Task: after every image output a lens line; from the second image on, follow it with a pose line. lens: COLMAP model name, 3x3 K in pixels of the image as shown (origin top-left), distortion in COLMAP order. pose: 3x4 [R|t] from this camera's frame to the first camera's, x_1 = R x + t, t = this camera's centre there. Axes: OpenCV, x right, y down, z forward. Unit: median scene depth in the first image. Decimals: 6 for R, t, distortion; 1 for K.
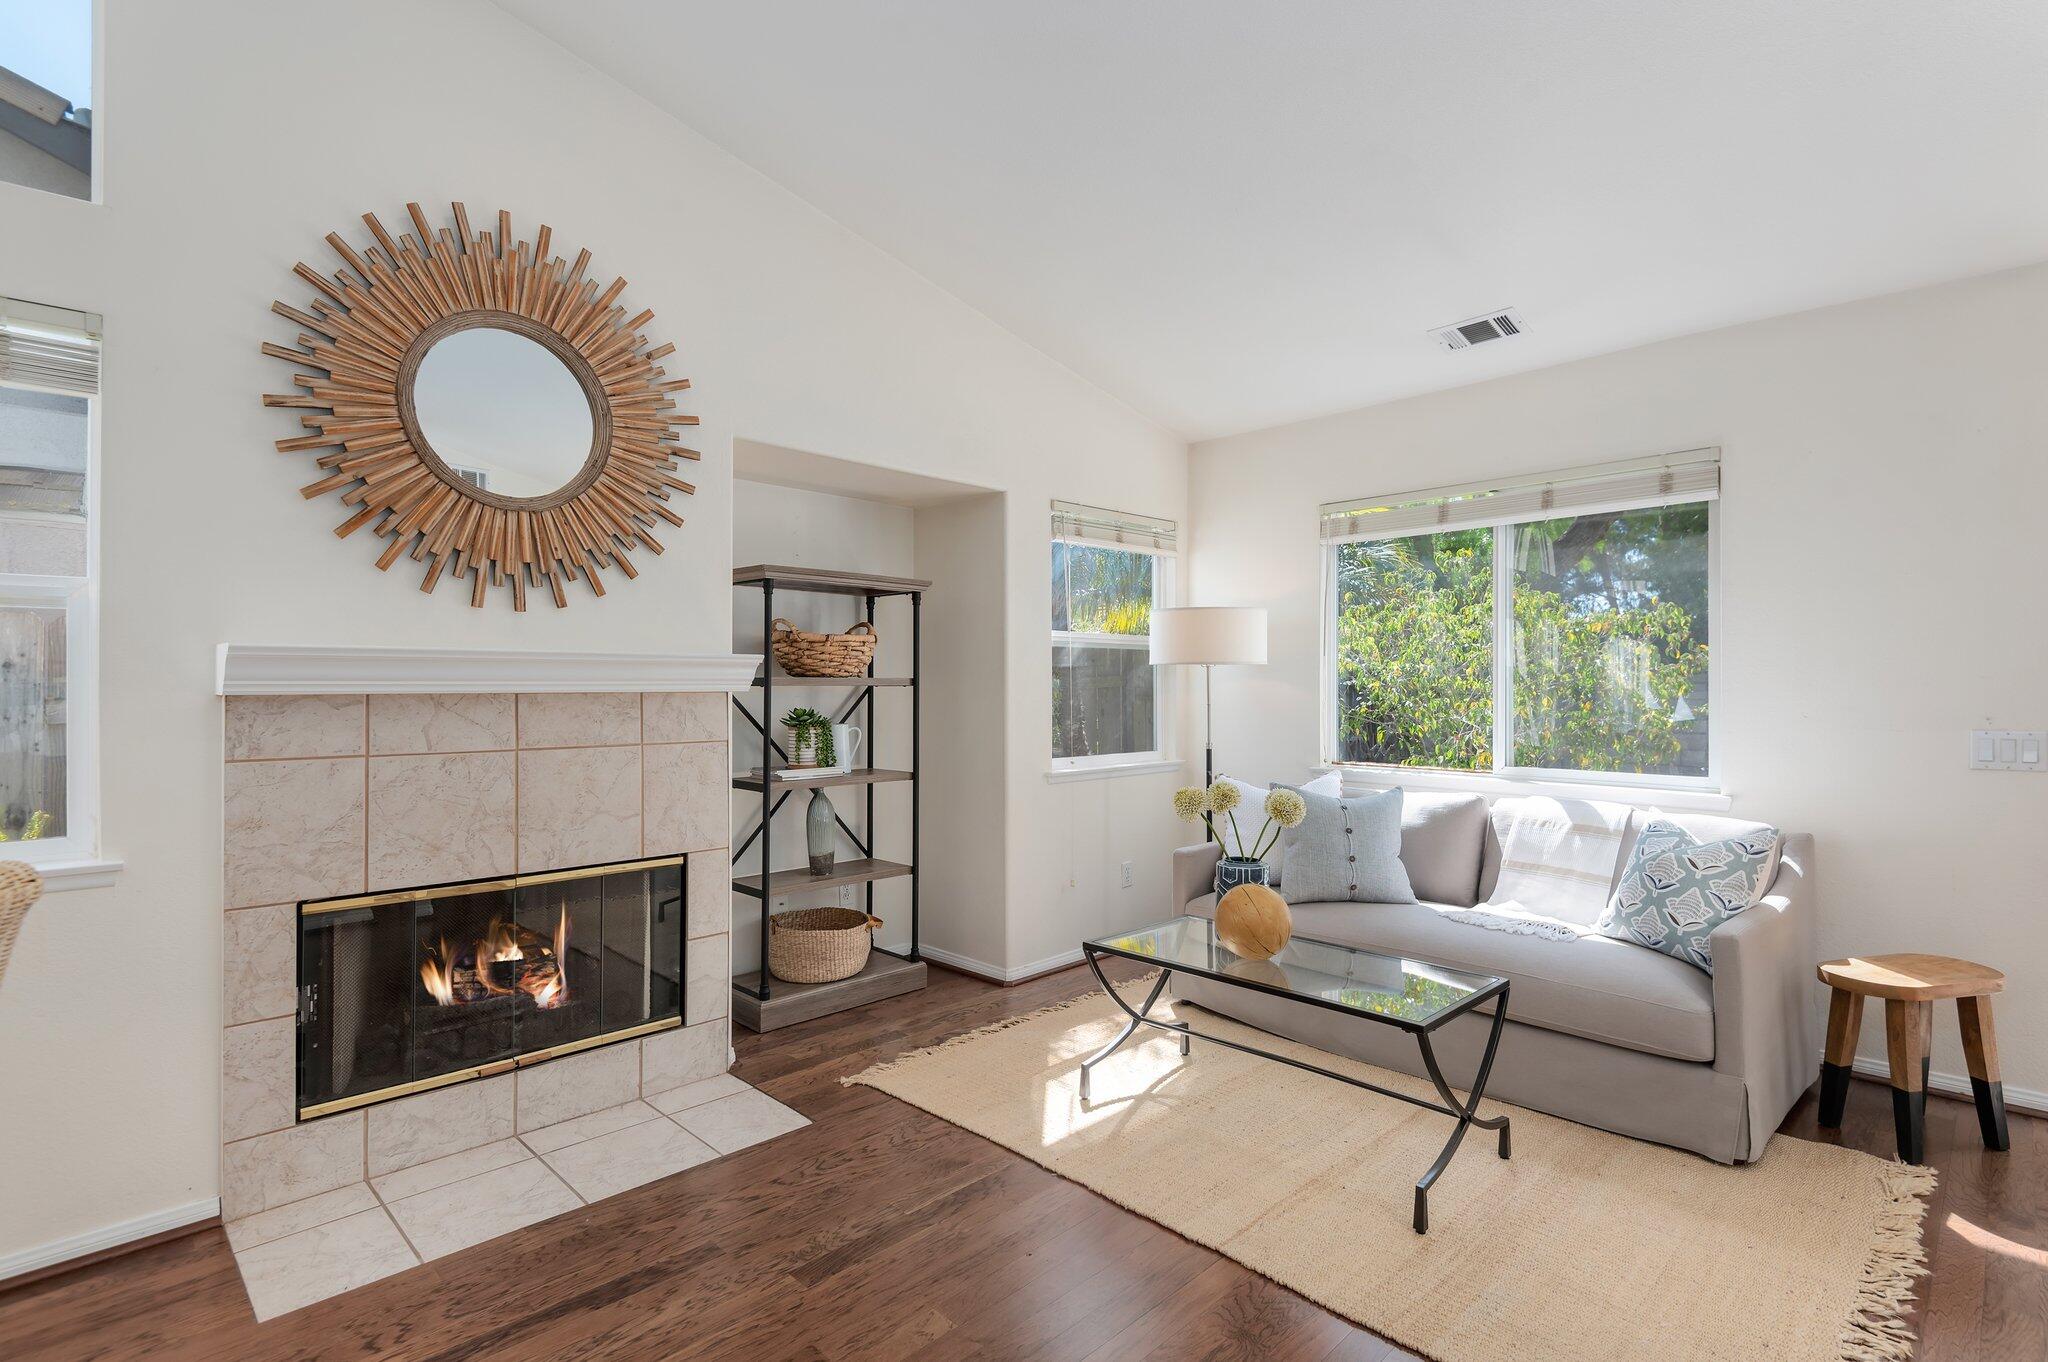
lens RADIAL K [[986.8, 0, 1037.1], [0, 986.8, 680.4], [0, 0, 1]] dist [0.021968, -0.019072]
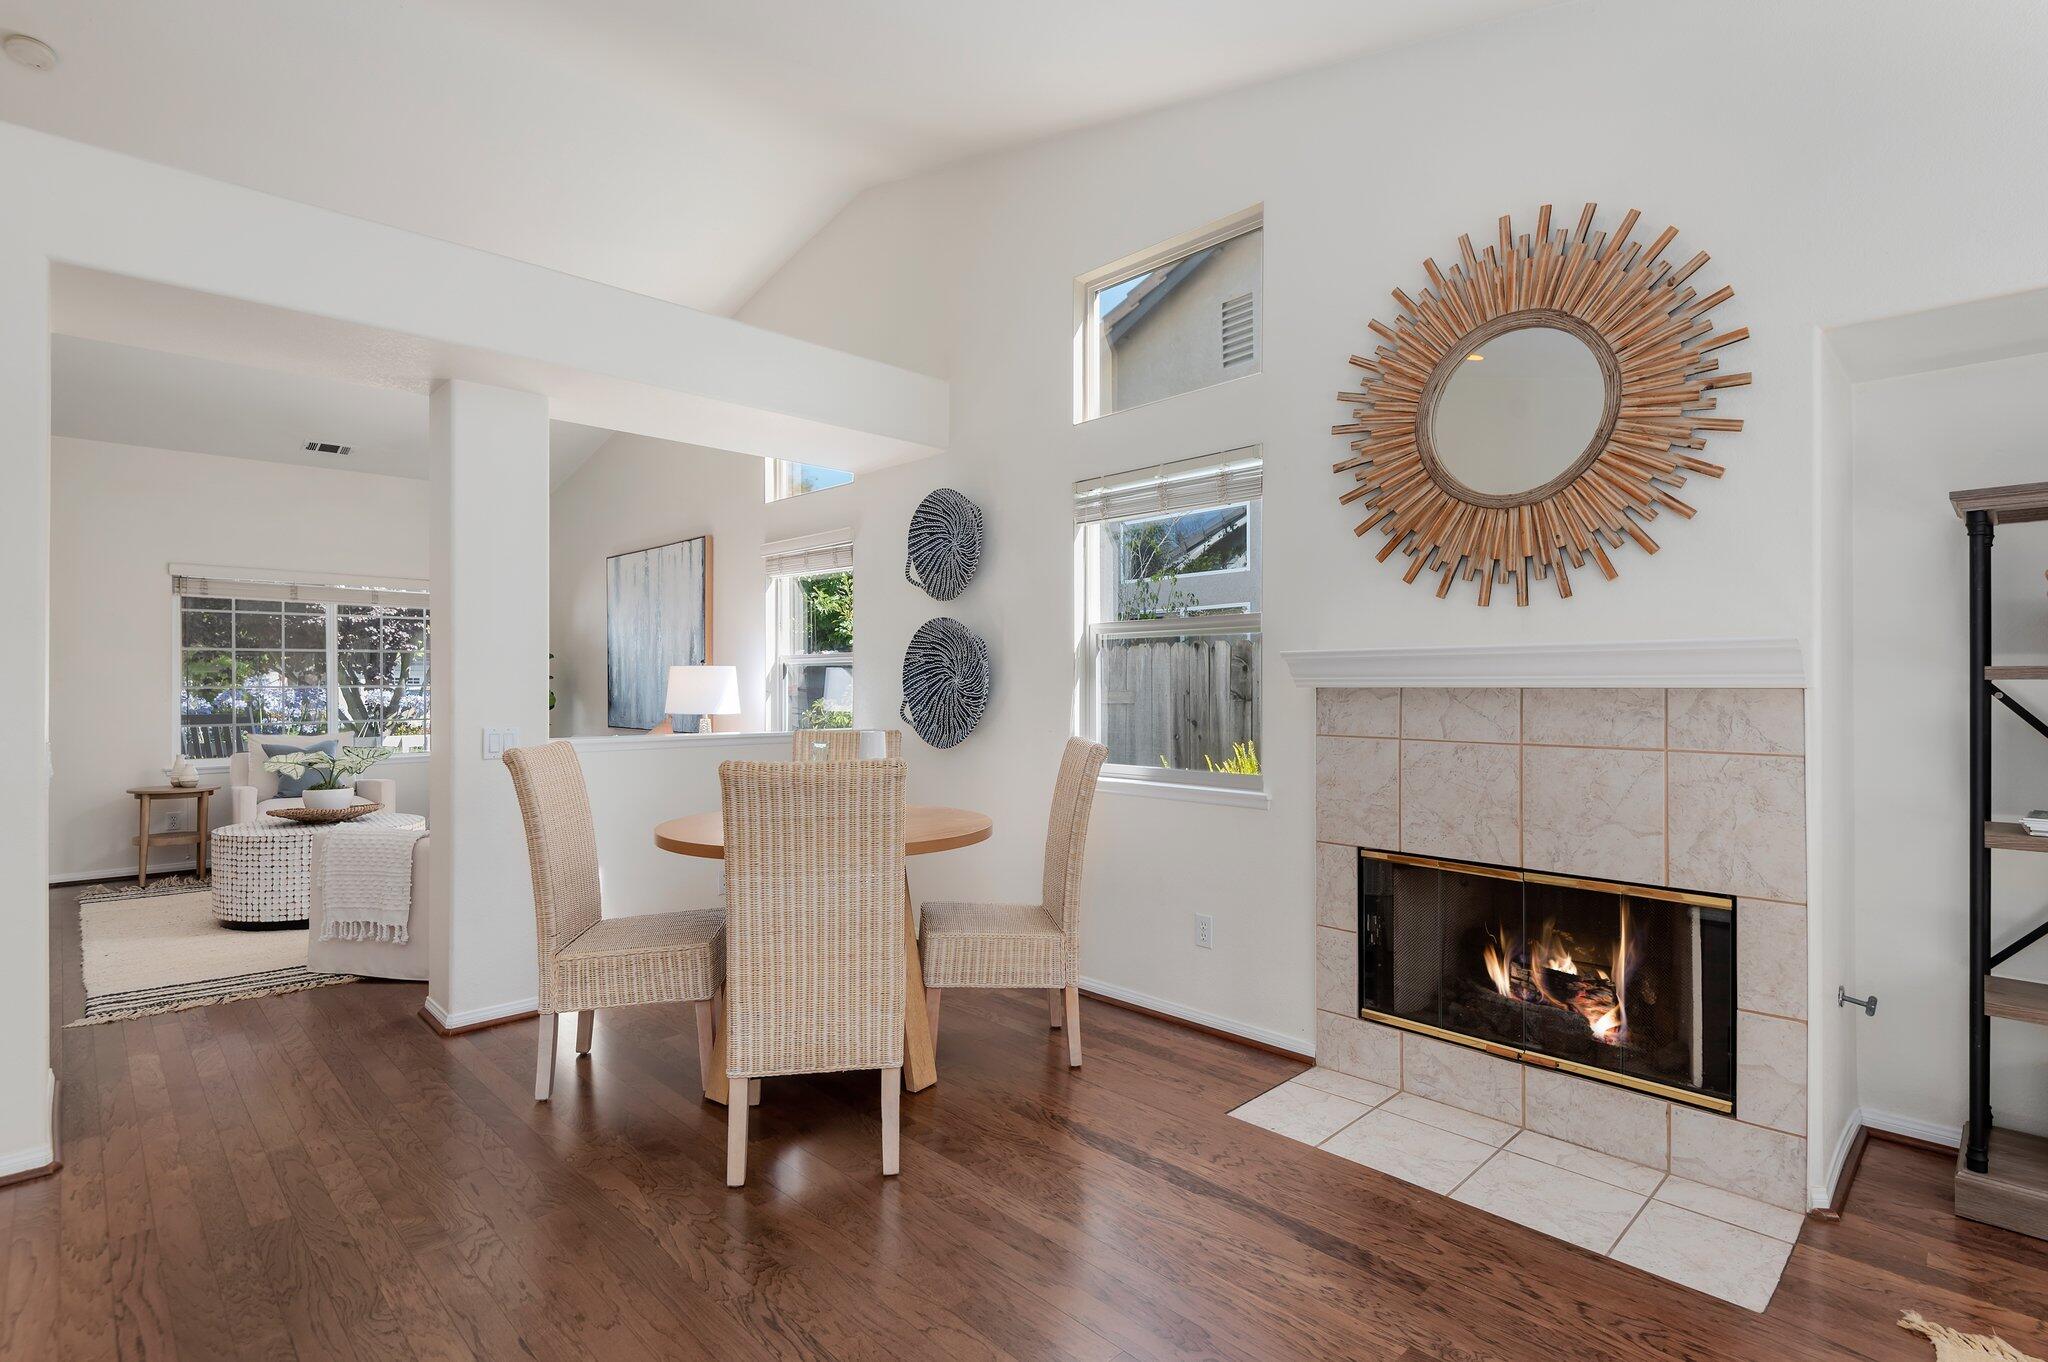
lens RADIAL K [[986.8, 0, 1037.1], [0, 986.8, 680.4], [0, 0, 1]] dist [0.021968, -0.019072]
pose [[-0.015572, -0.001474, -0.999878, 0.507407], [0.005881, 0.999981, -0.001566, 0.004217], [0.999861, -0.005904, -0.015563, 0.547689]]
